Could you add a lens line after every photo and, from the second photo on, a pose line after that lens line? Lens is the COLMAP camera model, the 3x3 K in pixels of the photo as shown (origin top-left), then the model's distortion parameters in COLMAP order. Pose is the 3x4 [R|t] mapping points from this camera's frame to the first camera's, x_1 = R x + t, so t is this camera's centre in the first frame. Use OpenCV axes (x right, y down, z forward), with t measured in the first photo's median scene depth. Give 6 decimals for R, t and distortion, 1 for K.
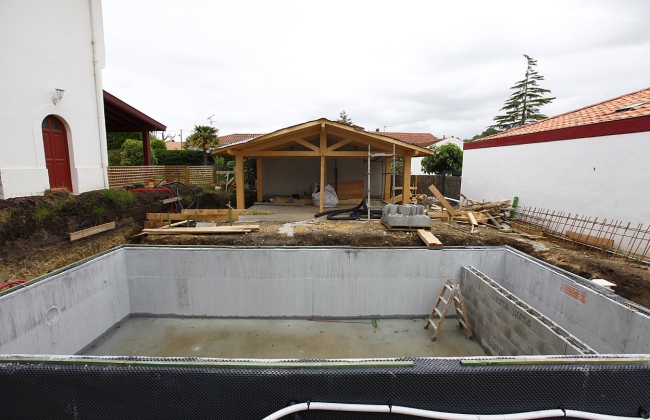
lens RADIAL K [[297.0, 0, 325.0], [0, 297.0, 210.0], [0, 0, 1]] dist [-0.041993, 0.013482]
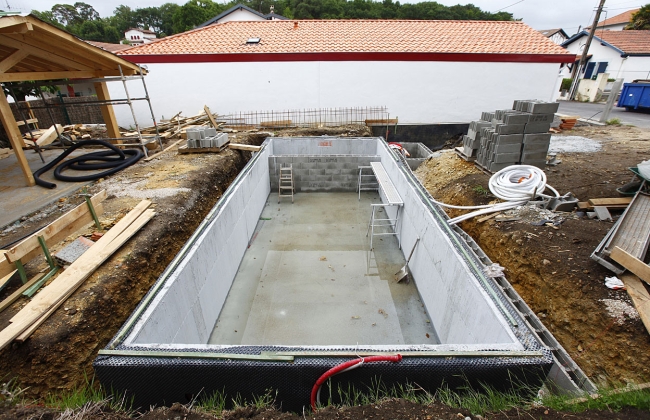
lens RADIAL K [[297.0, 0, 325.0], [0, 297.0, 210.0], [0, 0, 1]] dist [-0.041993, 0.013482]
pose [[-0.002878, -0.454066, 0.890963, -0.192204], [0.157629, 0.879623, 0.448796, -0.039630], [-0.987494, 0.141733, 0.069042, 0.125426]]
